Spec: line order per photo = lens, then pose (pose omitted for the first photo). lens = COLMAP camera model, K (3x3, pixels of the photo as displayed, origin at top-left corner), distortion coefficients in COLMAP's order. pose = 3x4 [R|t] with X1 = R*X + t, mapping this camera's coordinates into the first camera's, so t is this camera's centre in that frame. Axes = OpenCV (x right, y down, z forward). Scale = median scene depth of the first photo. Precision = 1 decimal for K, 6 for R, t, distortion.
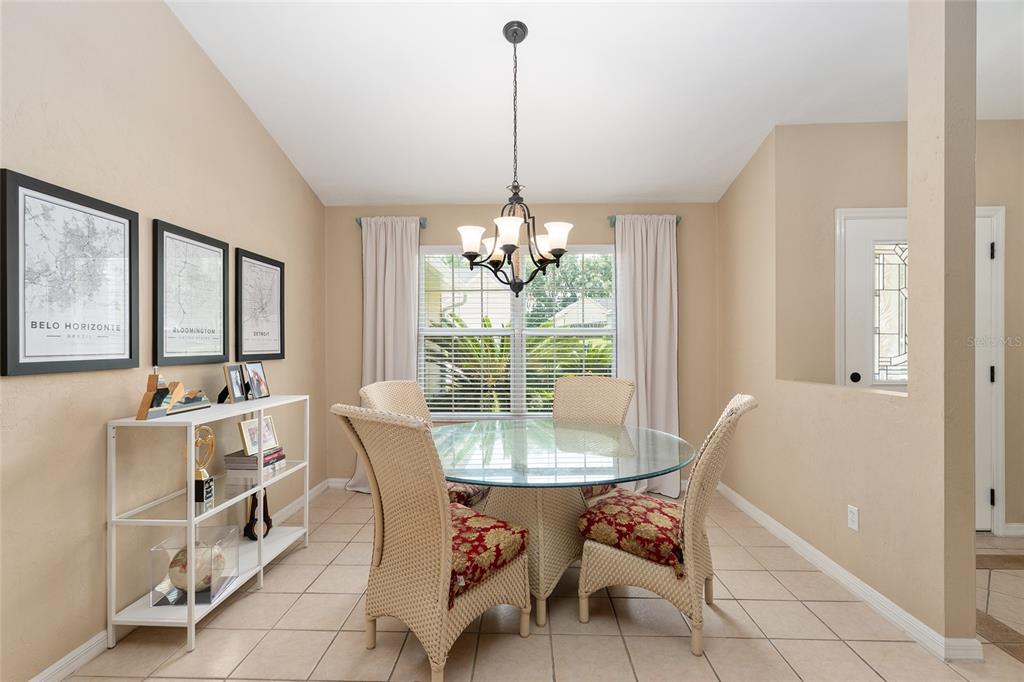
lens RADIAL K [[471.1, 0, 509.7], [0, 471.1, 343.4], [0, 0, 1]] dist [-0.000570, -0.000158]
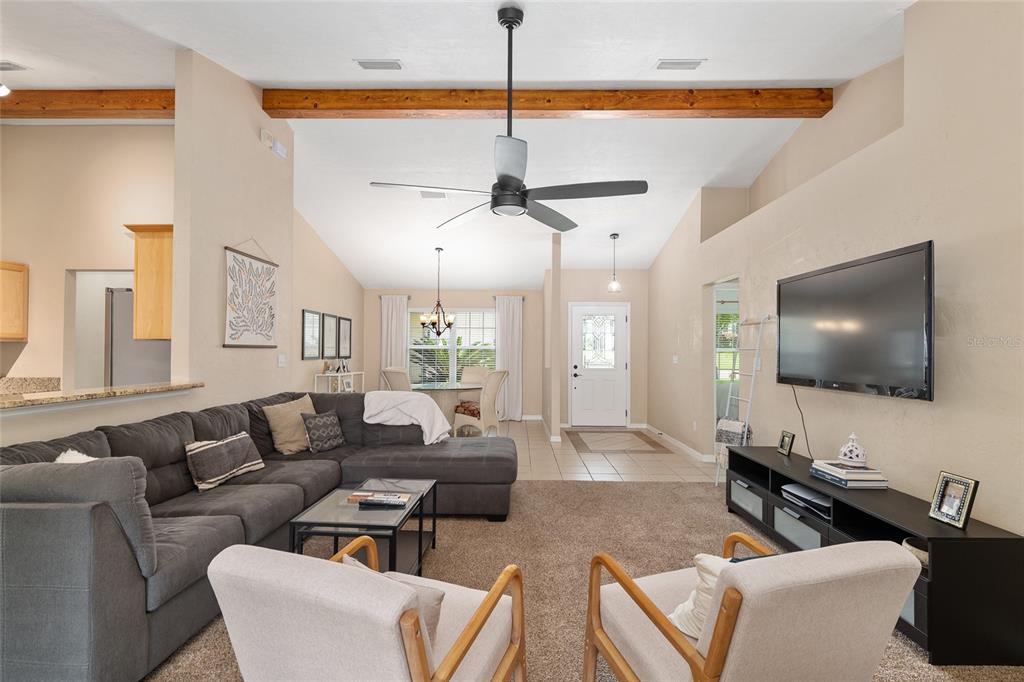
lens RADIAL K [[471.1, 0, 509.7], [0, 471.1, 343.4], [0, 0, 1]] dist [-0.000570, -0.000158]
pose [[0.999864, 0.008084, 0.014378, 0.341889], [-0.007800, 0.999776, -0.019673, -0.002978], [-0.014534, 0.019558, 0.999703, -1.611399]]
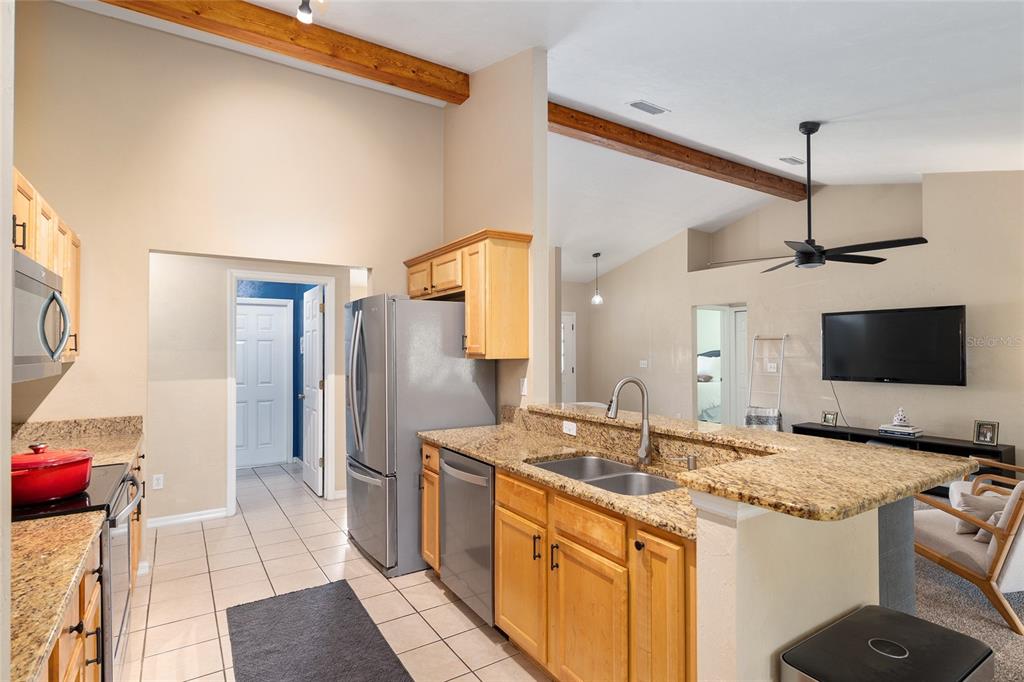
lens RADIAL K [[518.2, 0, 512.0], [0, 518.2, 341.0], [0, 0, 1]] dist [0.003508, 0.000146]
pose [[0.822130, 0.010455, 0.569204, -1.090936], [0.003134, 0.999733, -0.022890, -0.040212], [-0.569292, 0.020602, 0.821878, -1.400153]]
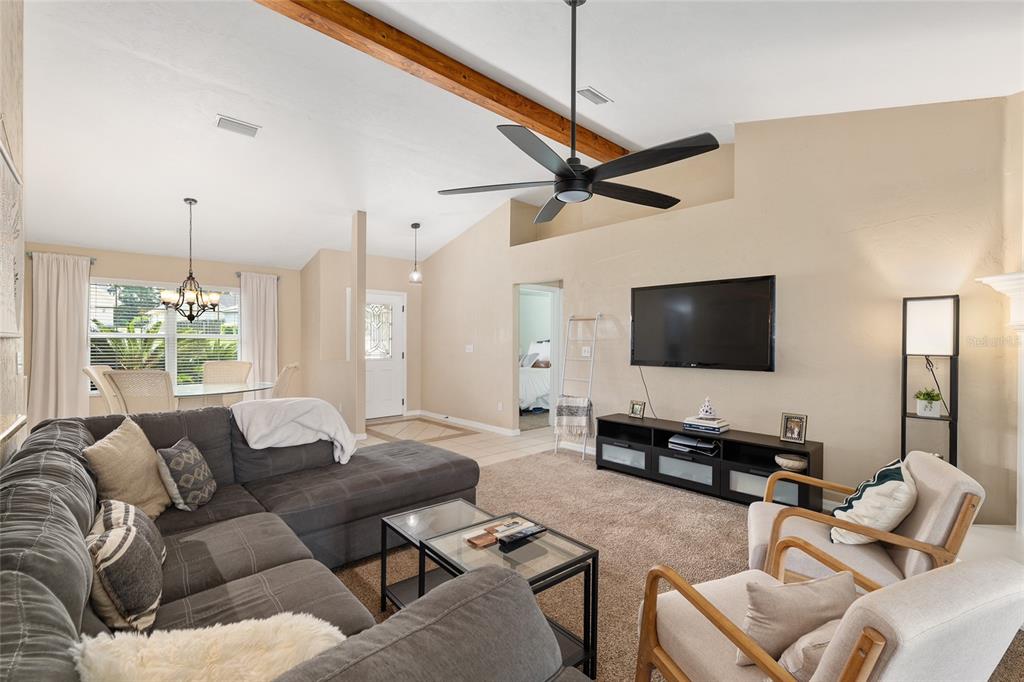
lens RADIAL K [[445.8, 0, 510.4], [0, 445.8, 342.7], [0, 0, 1]] dist [-0.003379, -0.000388]
pose [[0.714410, 0.001780, 0.699725, -0.298482], [-0.001930, 0.999998, -0.000574, -0.005130], [-0.699725, -0.000940, 0.714412, -1.217767]]
